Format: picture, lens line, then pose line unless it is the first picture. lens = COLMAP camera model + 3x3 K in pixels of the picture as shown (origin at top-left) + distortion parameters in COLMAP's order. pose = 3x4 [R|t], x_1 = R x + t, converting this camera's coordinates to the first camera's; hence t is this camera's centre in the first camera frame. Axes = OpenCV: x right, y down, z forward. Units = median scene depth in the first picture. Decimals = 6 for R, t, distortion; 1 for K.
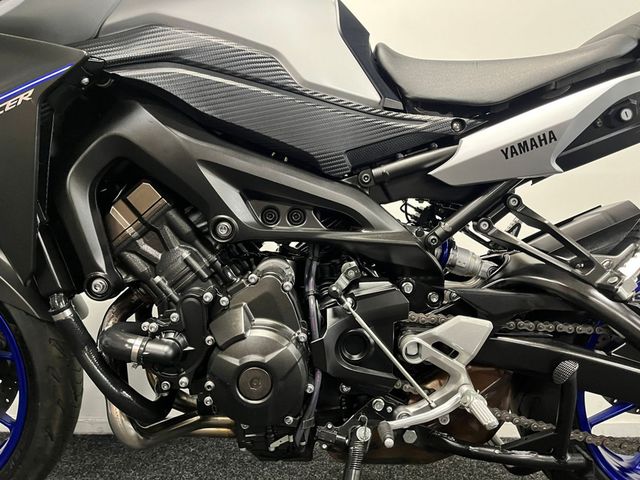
lens RADIAL K [[488.6, 0, 318.8], [0, 488.6, 237.3], [0, 0, 1]] dist [-0.008660, -0.003337]
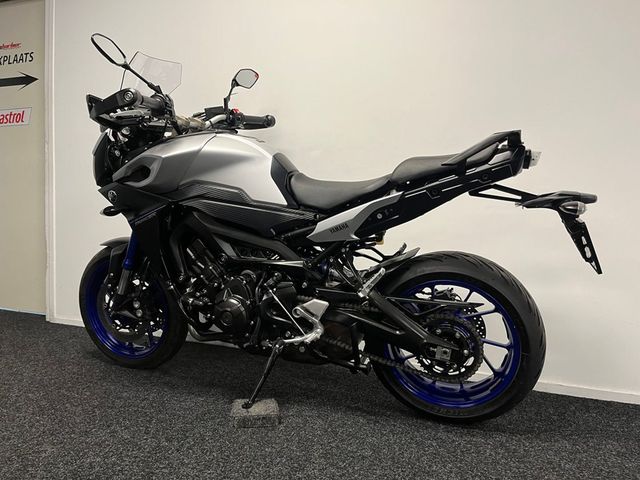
lens RADIAL K [[488.6, 0, 320.6], [0, 488.6, 241.6], [0, 0, 1]] dist [-0.008660, -0.003337]
pose [[0.942637, 0.031455, -0.332333, 1.097172], [-0.010746, 0.997894, 0.063968, -0.266232], [0.333645, -0.056728, 0.940990, -1.194358]]
